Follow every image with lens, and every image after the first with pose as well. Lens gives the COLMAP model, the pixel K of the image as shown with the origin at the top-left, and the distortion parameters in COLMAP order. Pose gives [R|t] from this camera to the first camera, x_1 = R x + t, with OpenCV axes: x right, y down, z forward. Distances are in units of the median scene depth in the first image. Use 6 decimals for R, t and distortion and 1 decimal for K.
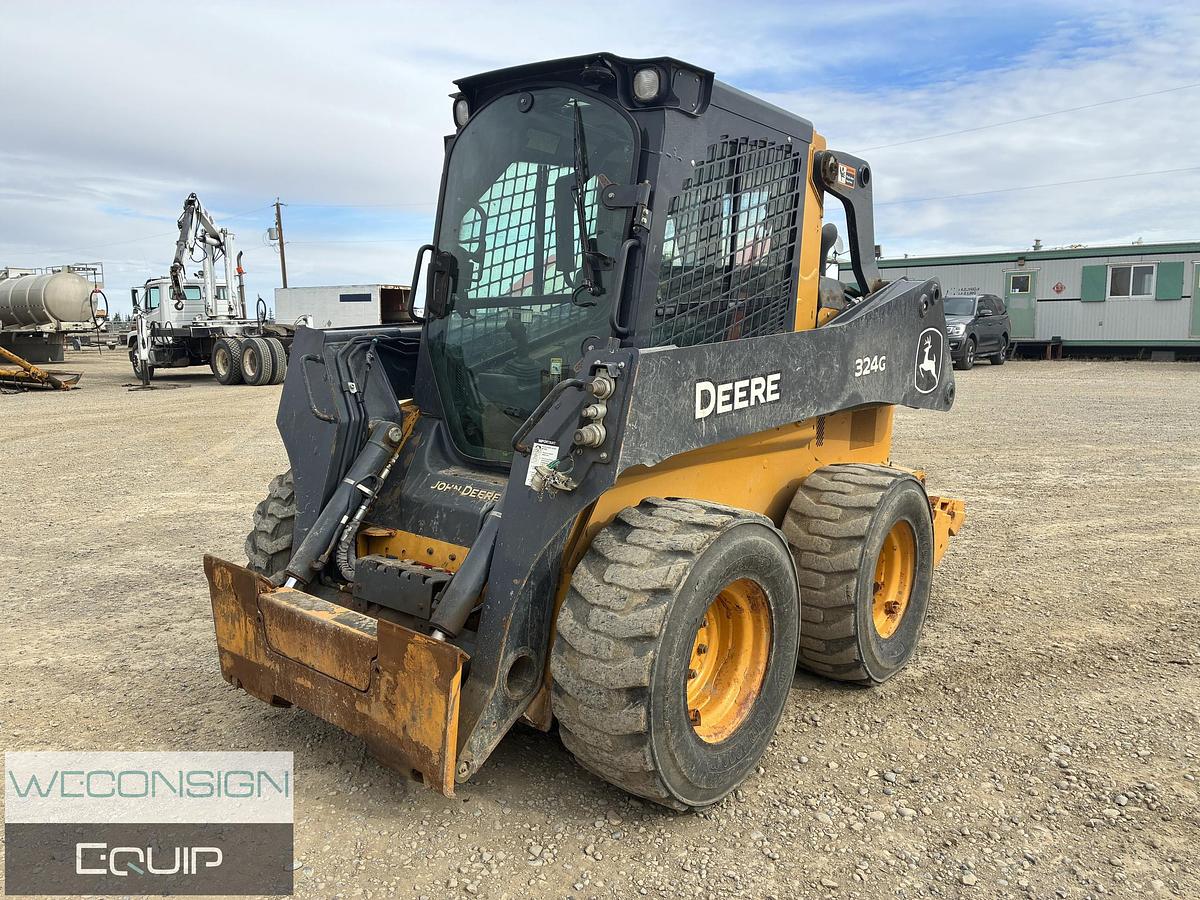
lens RADIAL K [[918.9, 0, 593.6], [0, 918.9, 441.4], [0, 0, 1]] dist [0.027523, -0.005616]
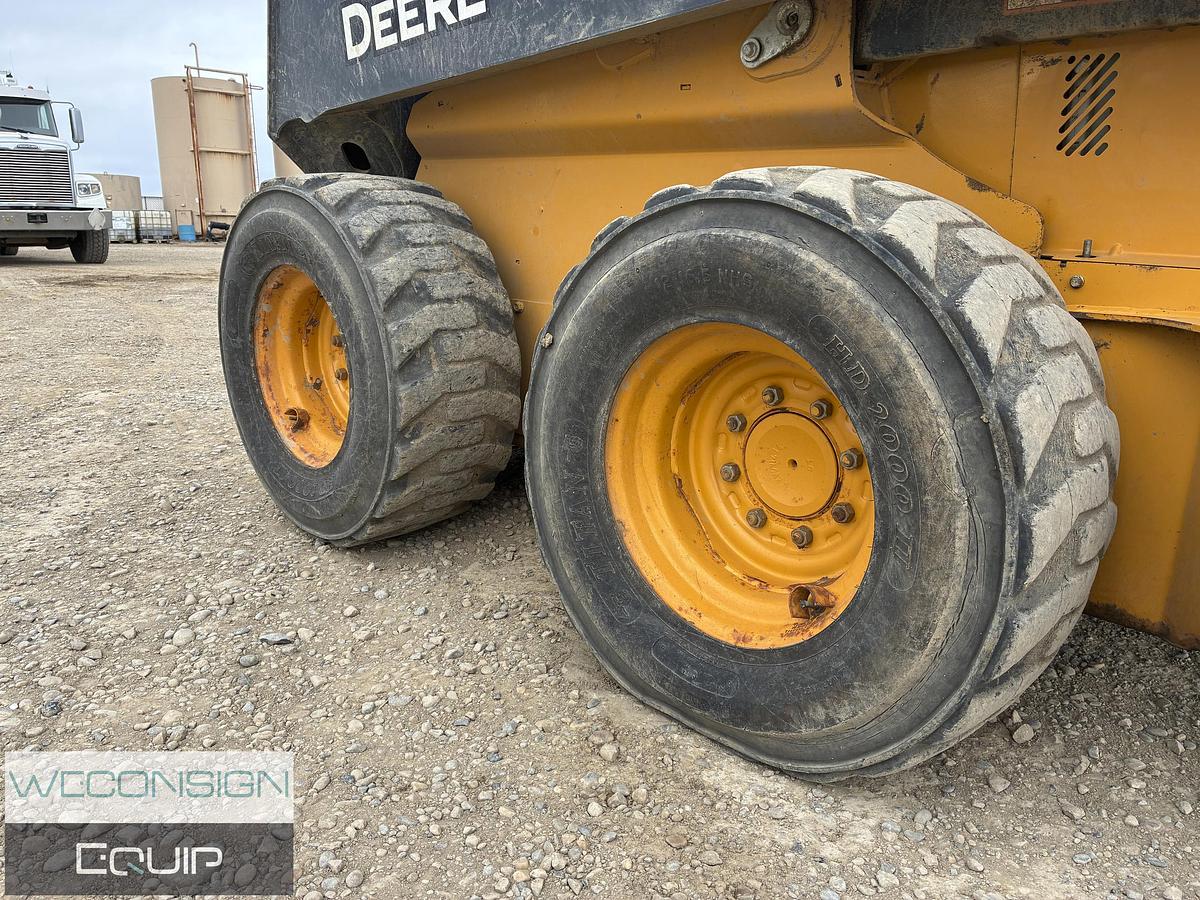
lens RADIAL K [[918.9, 0, 593.6], [0, 918.9, 441.4], [0, 0, 1]] dist [0.027523, -0.005616]
pose [[-0.104211, 0.228348, -0.967986, 0.821658], [-0.128415, 0.962049, 0.240773, 0.062649], [0.986230, 0.149395, -0.070933, 1.183261]]
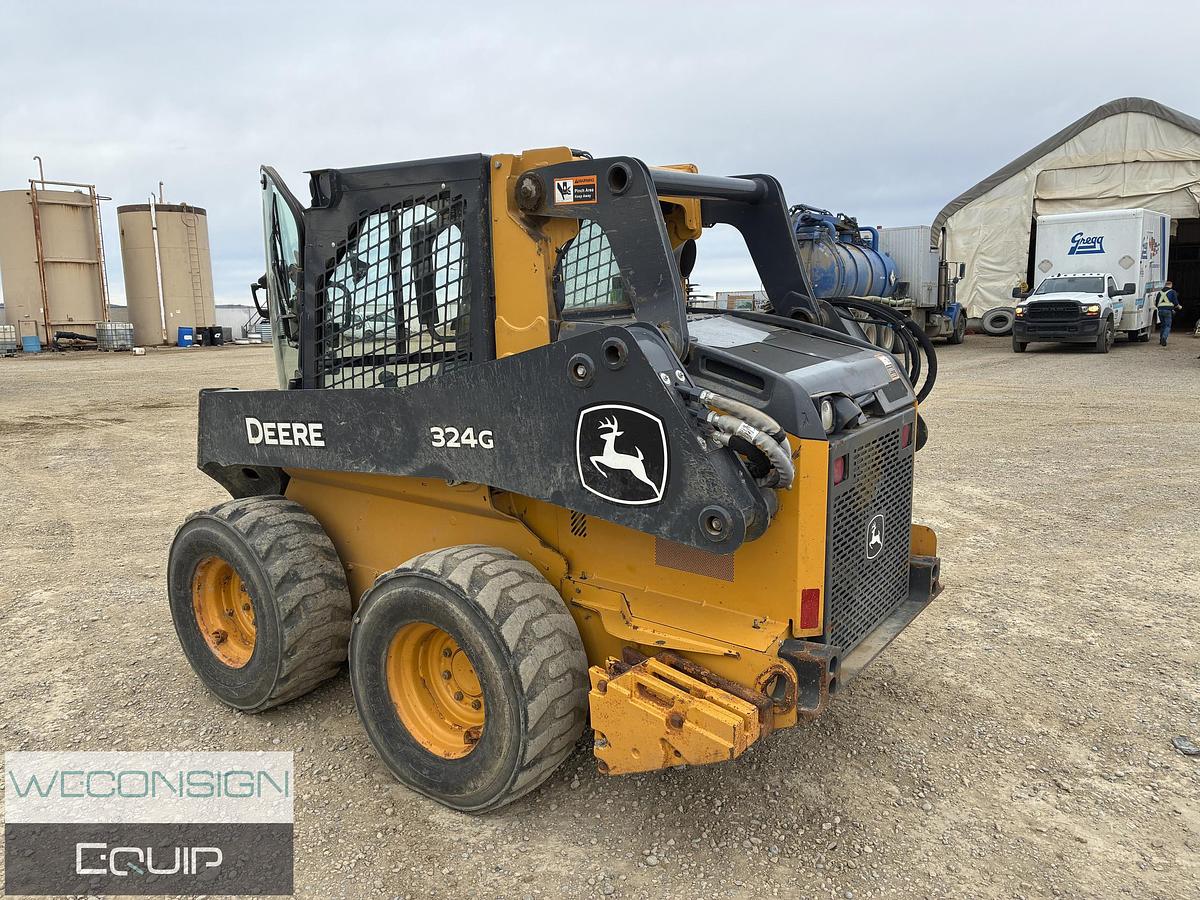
lens RADIAL K [[918.9, 0, 593.6], [0, 918.9, 441.4], [0, 0, 1]] dist [0.027523, -0.005616]
pose [[0.042701, 0.151638, -0.987513, 1.378165], [-0.105646, 0.983559, 0.146463, -0.261334], [0.993487, 0.098073, 0.058019, 1.306764]]
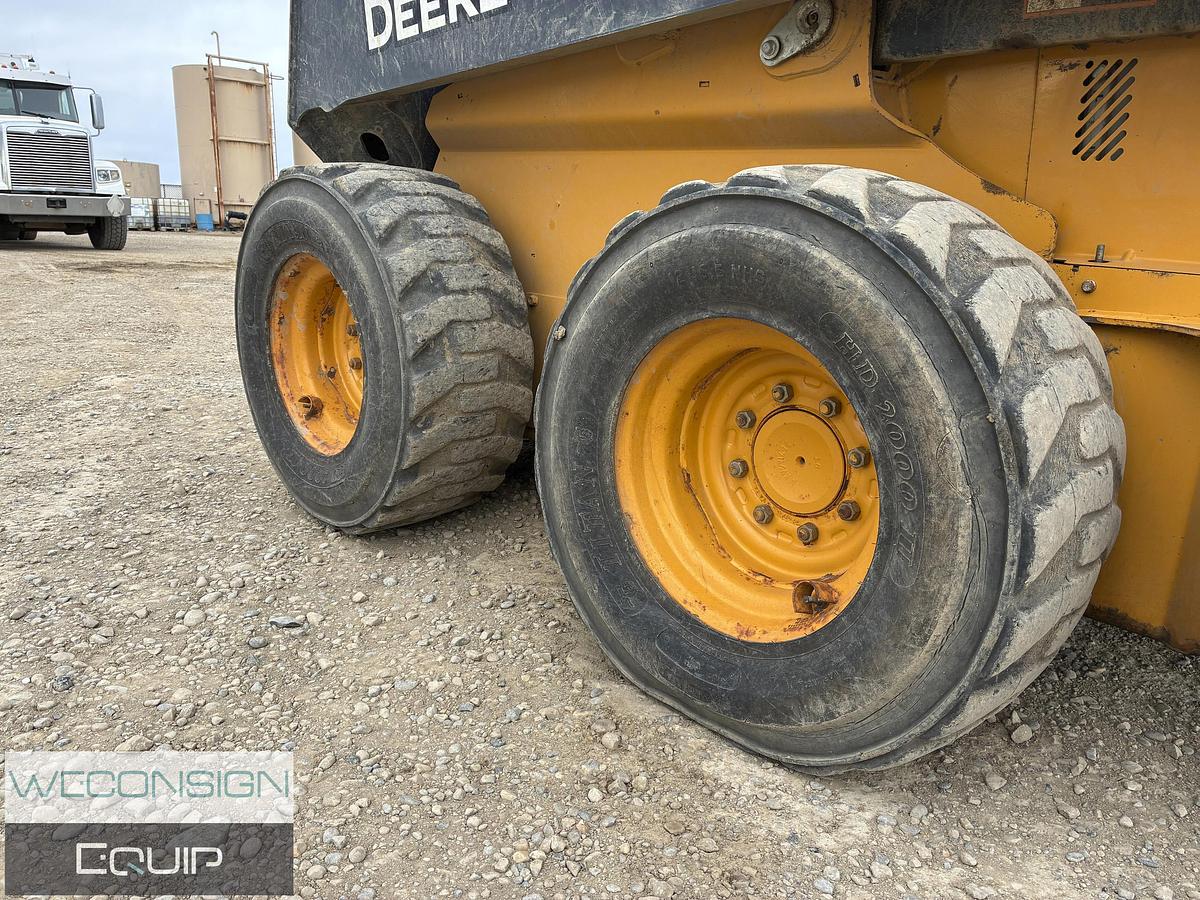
lens RADIAL K [[918.6, 0, 598.0], [0, 918.6, 448.3], [0, 0, 1]] dist [0.028862, -0.005782]
pose [[-0.117644, 0.233916, -0.965113, 0.826637], [-0.150925, 0.956361, 0.250192, 0.064763], [0.981520, 0.175093, -0.077207, 1.185156]]
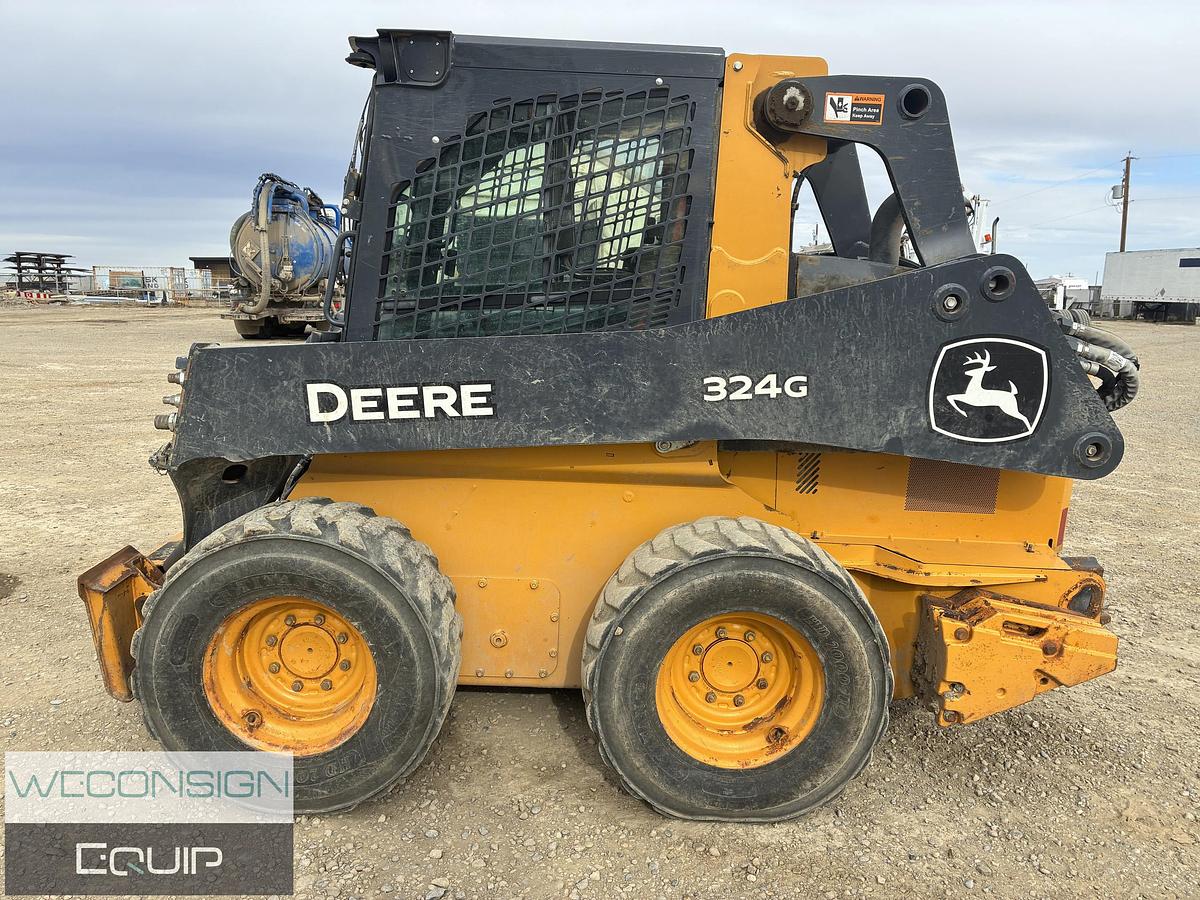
lens RADIAL K [[911.9, 0, 605.9], [0, 911.9, 443.0], [0, 0, 1]] dist [0.044589, -0.045578]
pose [[0.645313, 0.141612, -0.750678, 0.923027], [-0.111583, 0.989602, 0.090763, -0.110932], [0.755725, 0.025192, 0.654404, 0.557548]]
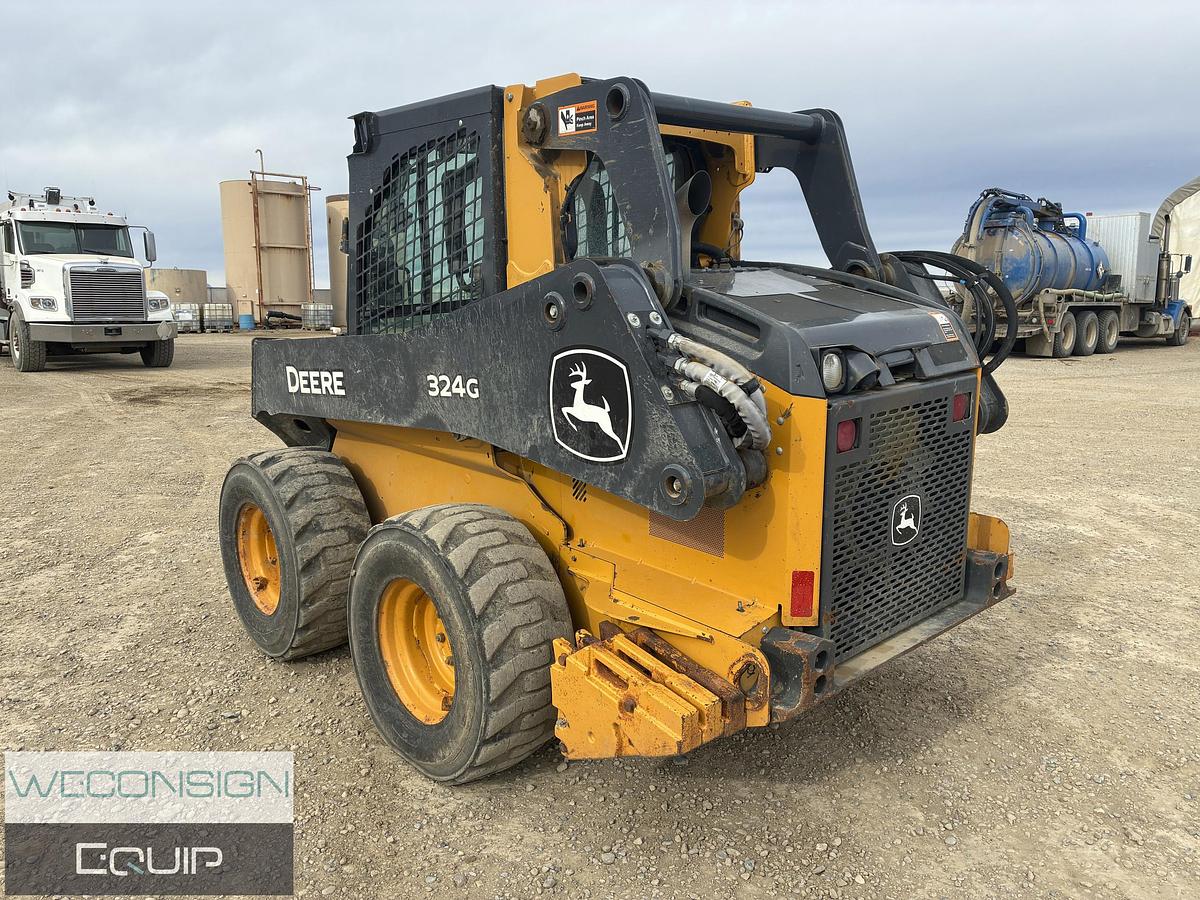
lens RADIAL K [[917.5, 0, 597.9], [0, 917.5, 440.8], [0, 0, 1]] dist [0.028289, -0.004958]
pose [[-0.152918, 0.156212, -0.975814, 1.286421], [-0.123408, 0.976680, 0.175690, -0.232330], [0.980503, 0.147290, -0.130074, 1.501833]]
